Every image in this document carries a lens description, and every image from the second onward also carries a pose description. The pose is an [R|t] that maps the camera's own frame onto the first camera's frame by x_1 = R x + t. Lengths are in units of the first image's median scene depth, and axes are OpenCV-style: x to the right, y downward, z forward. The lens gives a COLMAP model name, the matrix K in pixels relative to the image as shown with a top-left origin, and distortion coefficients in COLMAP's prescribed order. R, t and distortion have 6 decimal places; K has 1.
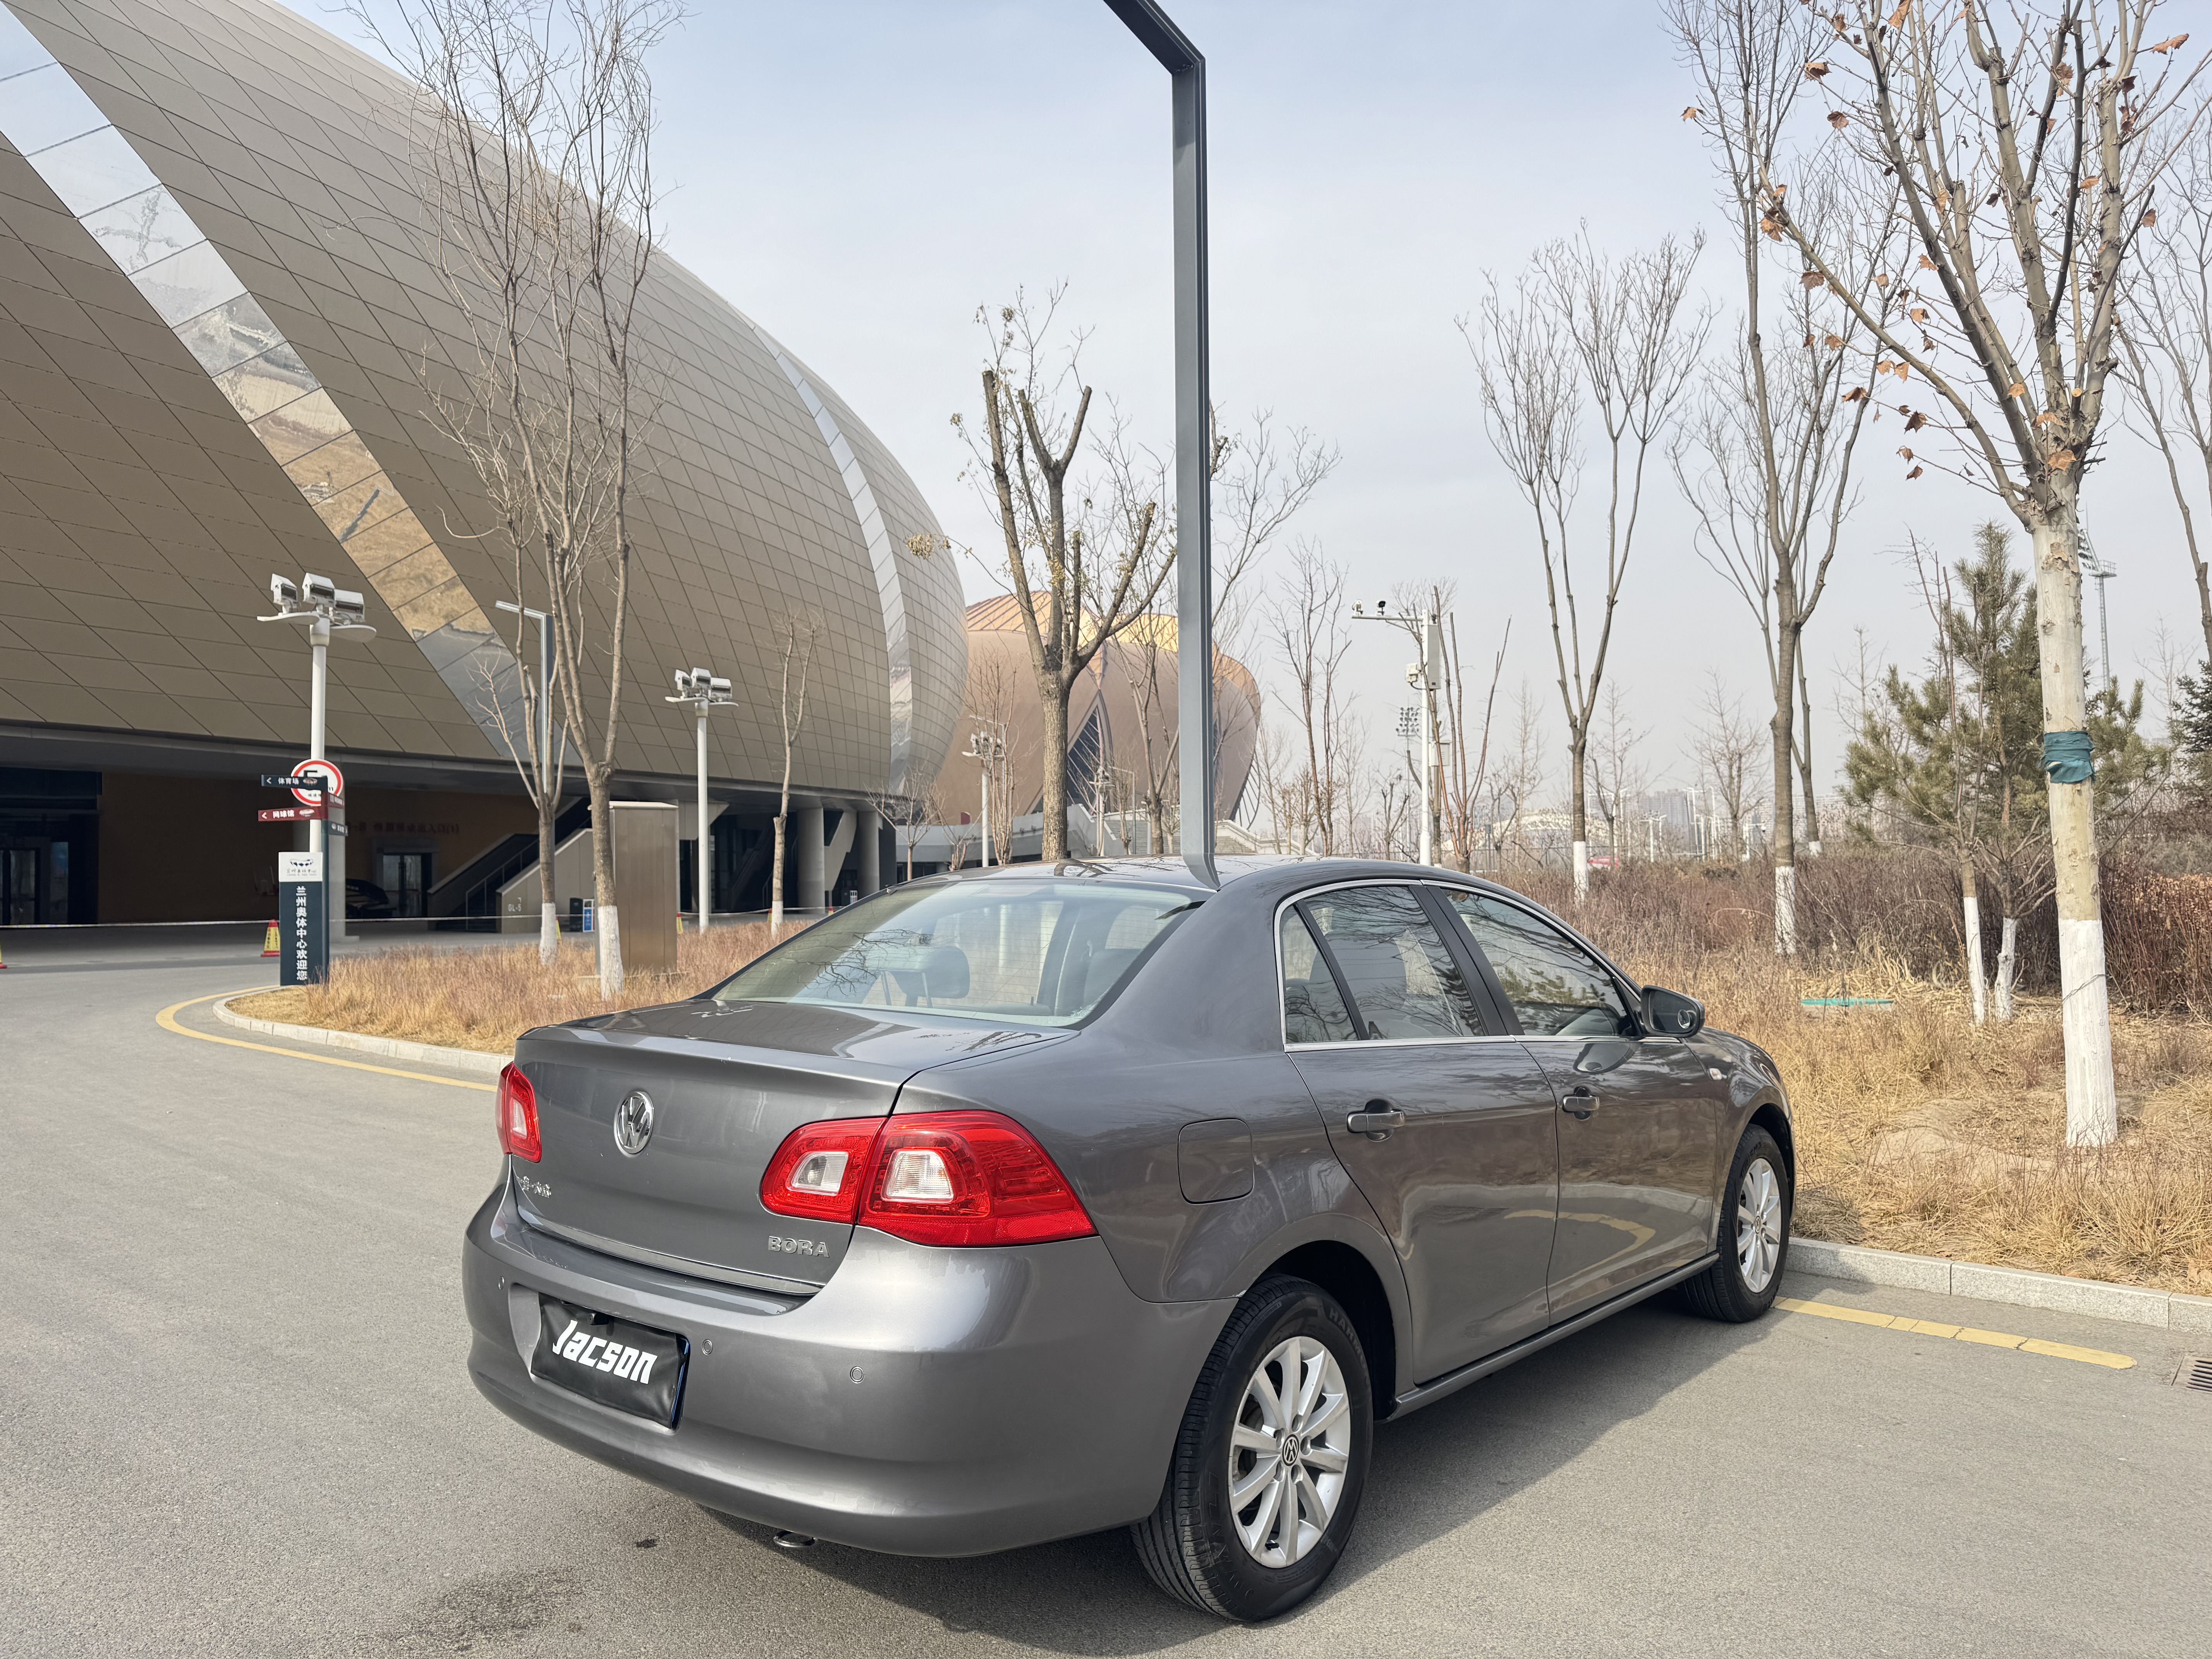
lens RADIAL K [[1552.0, 0, 1103.0], [0, 1552.0, 837.0], [0, 0, 1]] dist [0.044736, -0.046549]
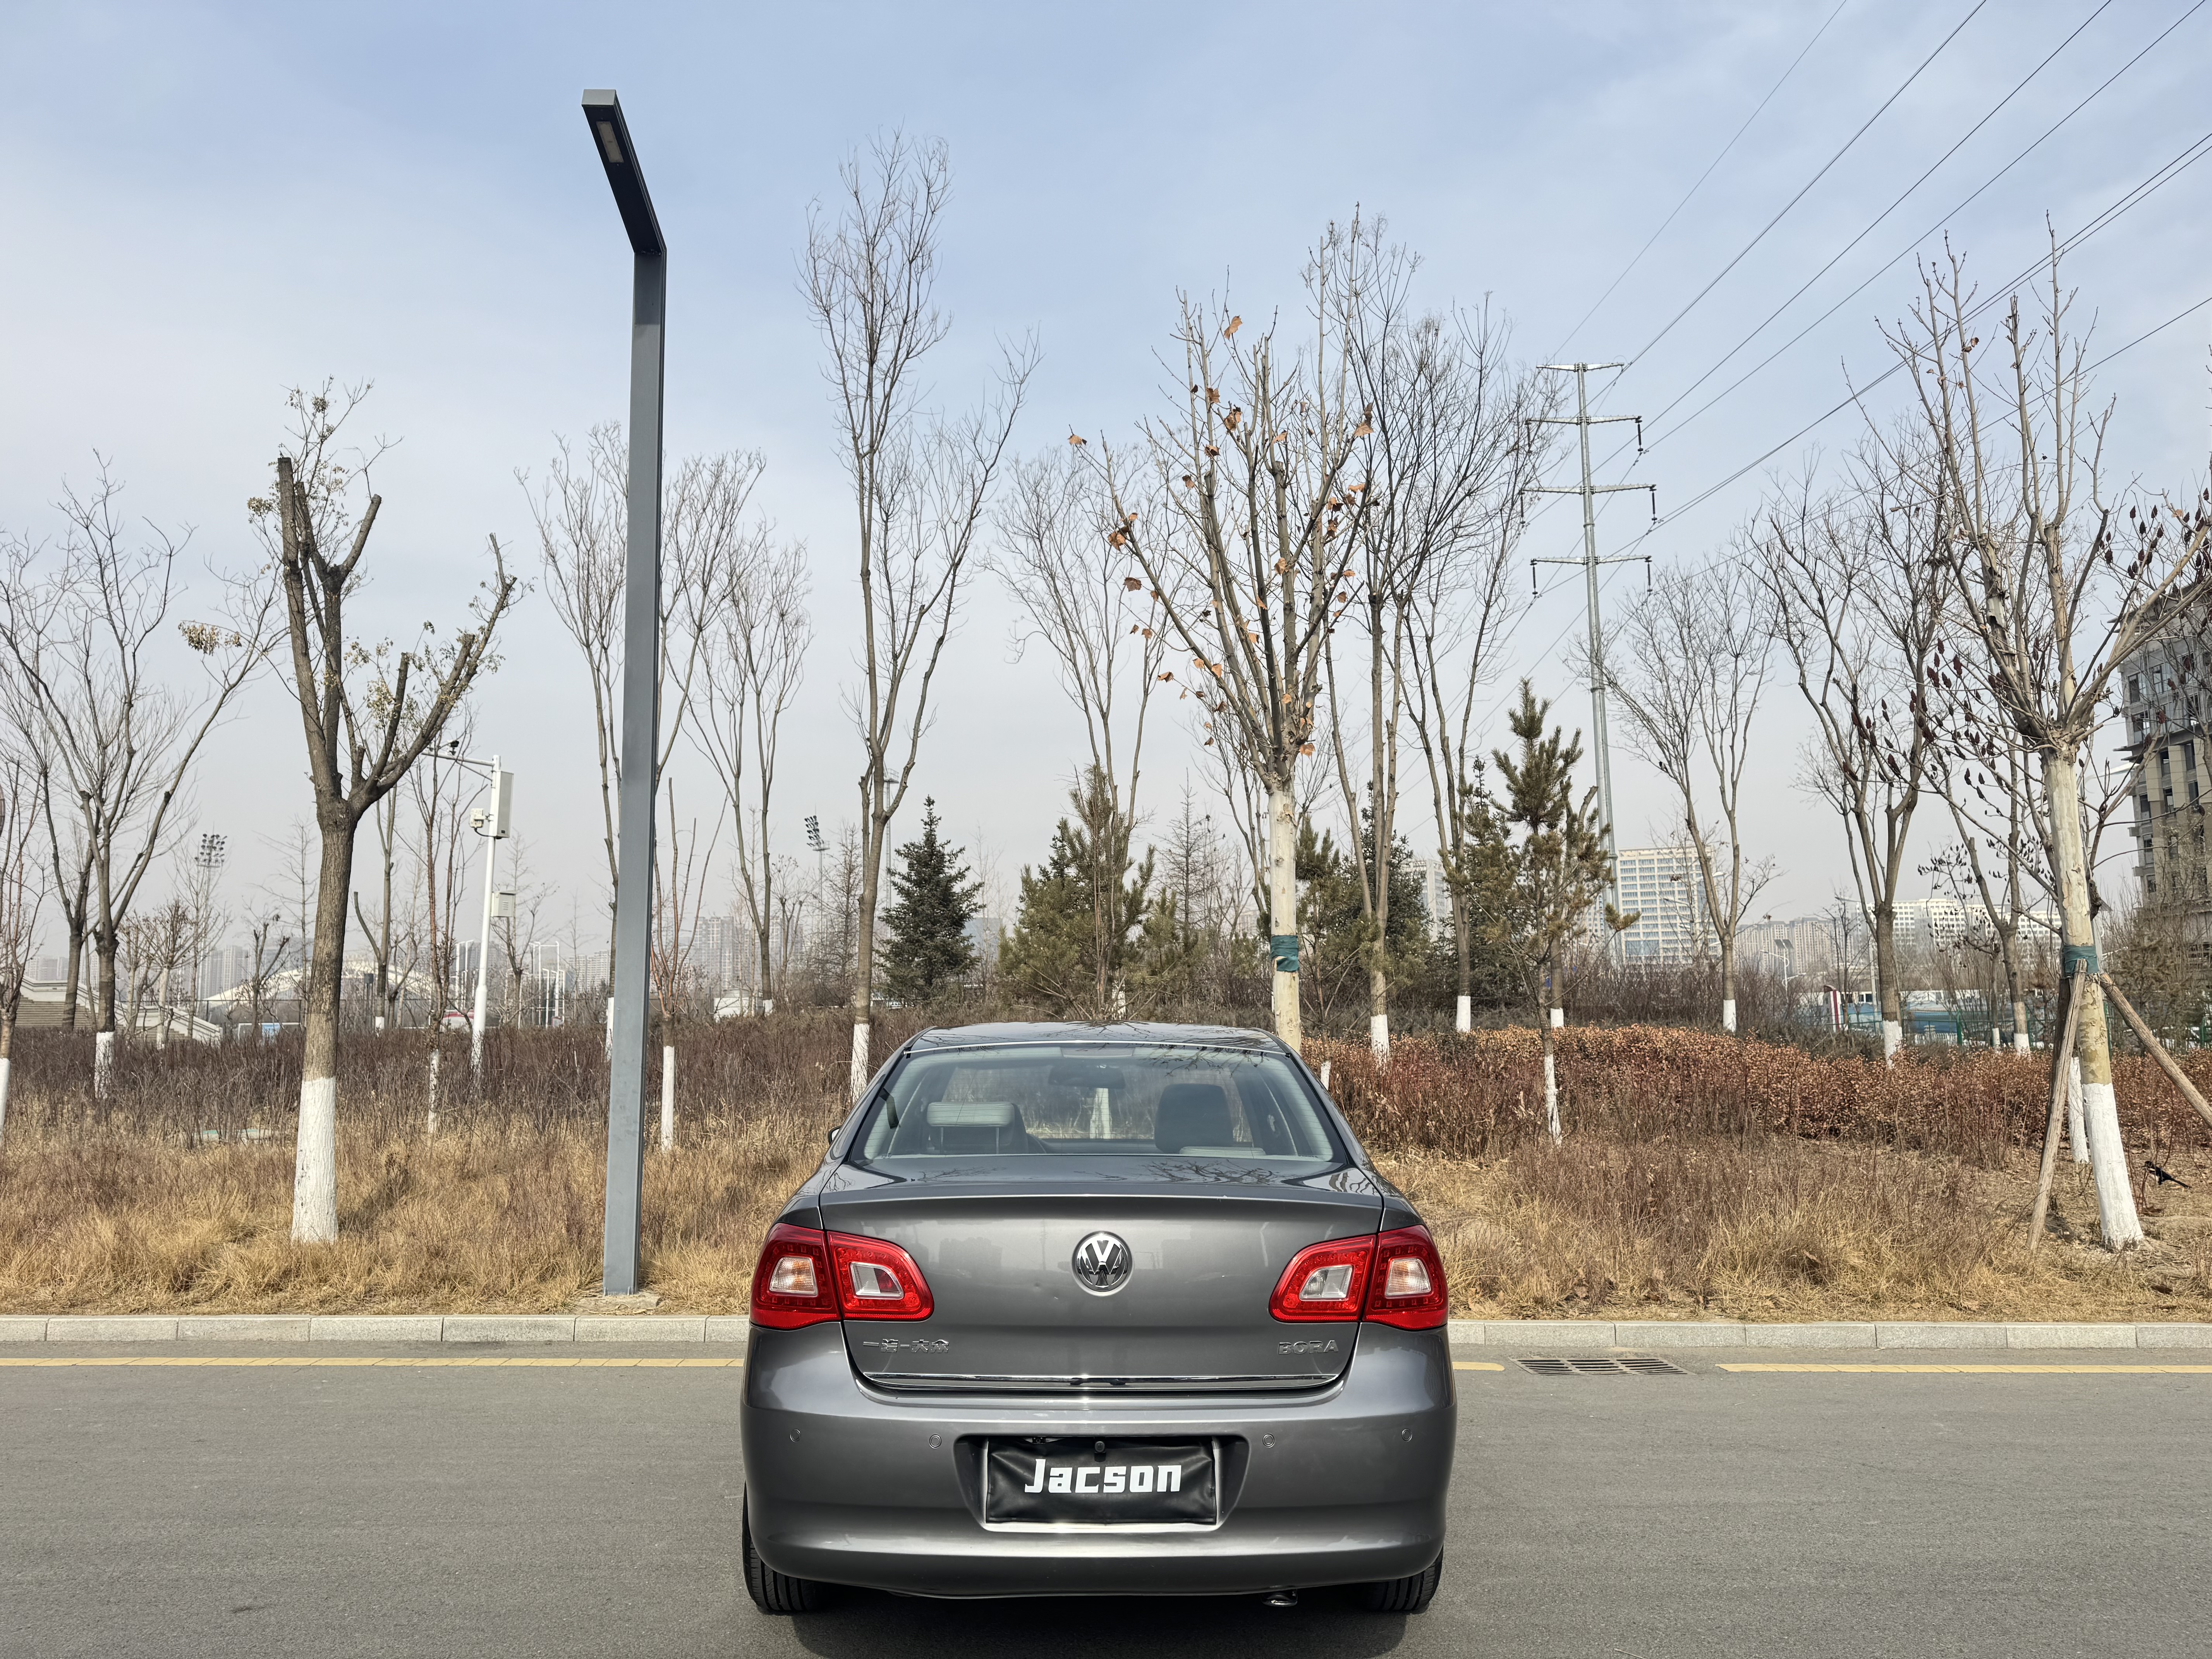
lens RADIAL K [[1545.0, 0, 1102.2], [0, 1545.0, 833.6], [0, 0, 1]] dist [0.067575, -0.077089]
pose [[0.747599, 0.093171, 0.657582, -0.137896], [-0.027195, 0.993575, -0.109858, -0.000392], [-0.663593, 0.064247, 0.745330, 0.018371]]
